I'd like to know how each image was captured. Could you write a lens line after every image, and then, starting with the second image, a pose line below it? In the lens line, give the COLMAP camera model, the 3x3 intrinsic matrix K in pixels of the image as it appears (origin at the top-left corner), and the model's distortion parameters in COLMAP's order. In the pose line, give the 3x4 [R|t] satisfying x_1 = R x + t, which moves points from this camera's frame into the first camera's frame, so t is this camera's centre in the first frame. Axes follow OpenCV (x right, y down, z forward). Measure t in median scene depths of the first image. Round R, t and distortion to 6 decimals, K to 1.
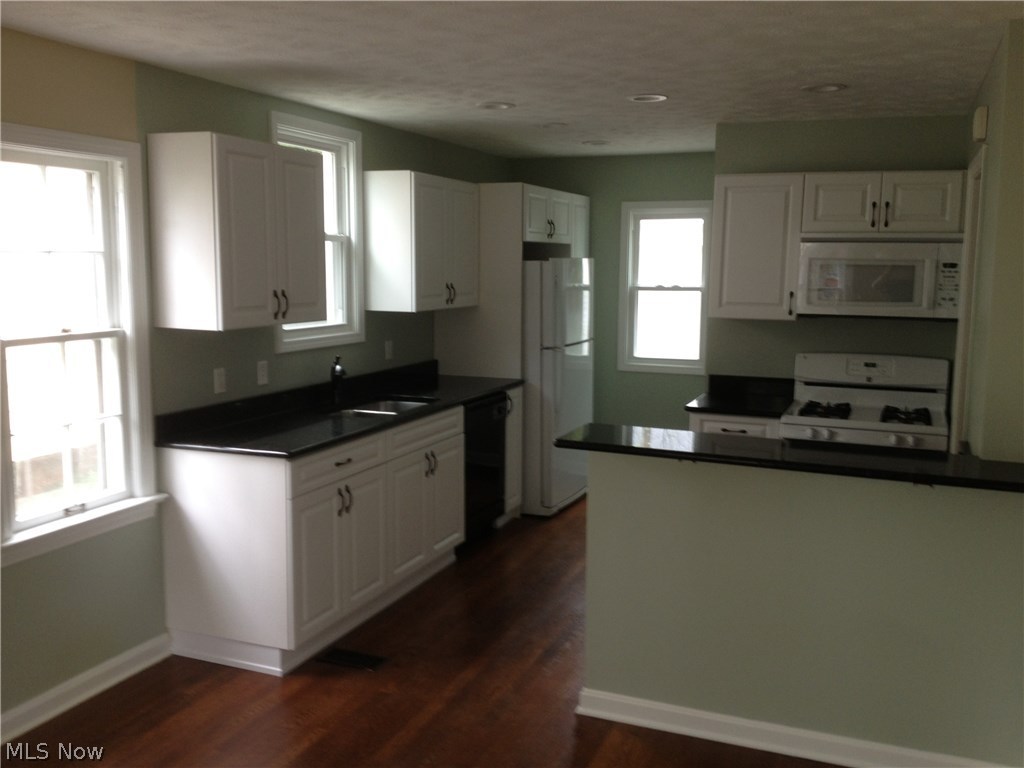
lens RADIAL K [[971.2, 0, 513.4], [0, 971.2, 386.7], [0, 0, 1]] dist [0.175335, -0.402603]
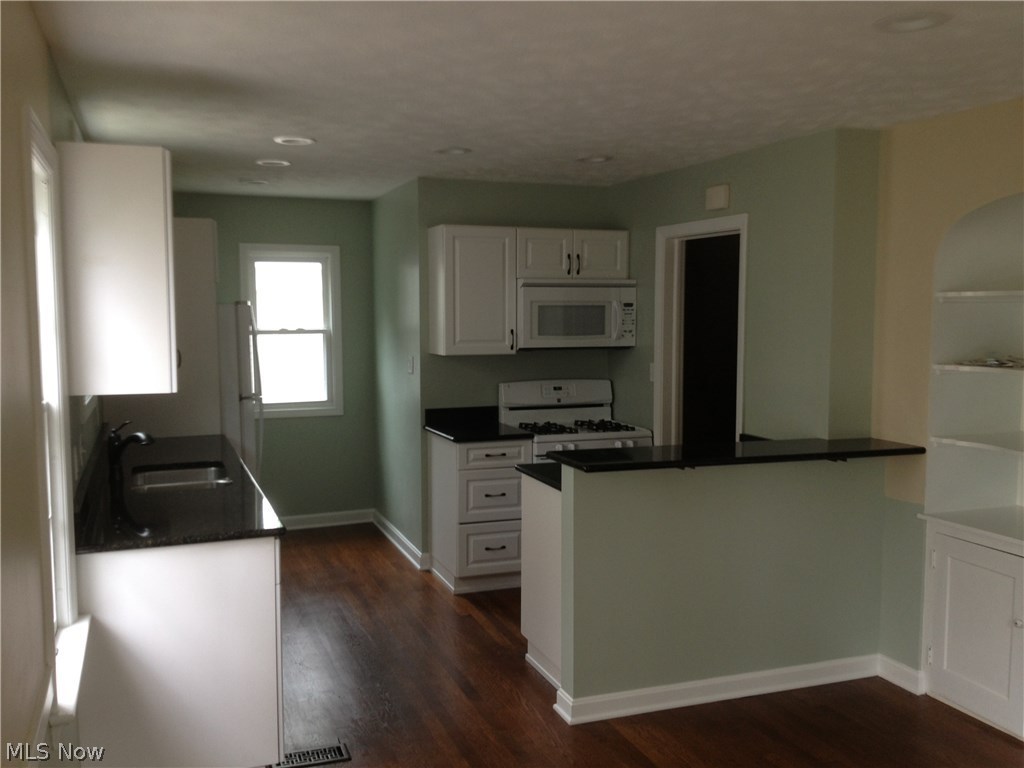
lens RADIAL K [[971.2, 0, 513.4], [0, 971.2, 386.7], [0, 0, 1]] dist [0.175335, -0.402603]
pose [[0.730088, -0.068605, 0.679900, -0.499211], [0.099557, 0.995011, -0.006505, -0.022650], [-0.676062, 0.072438, 0.733276, 0.174261]]
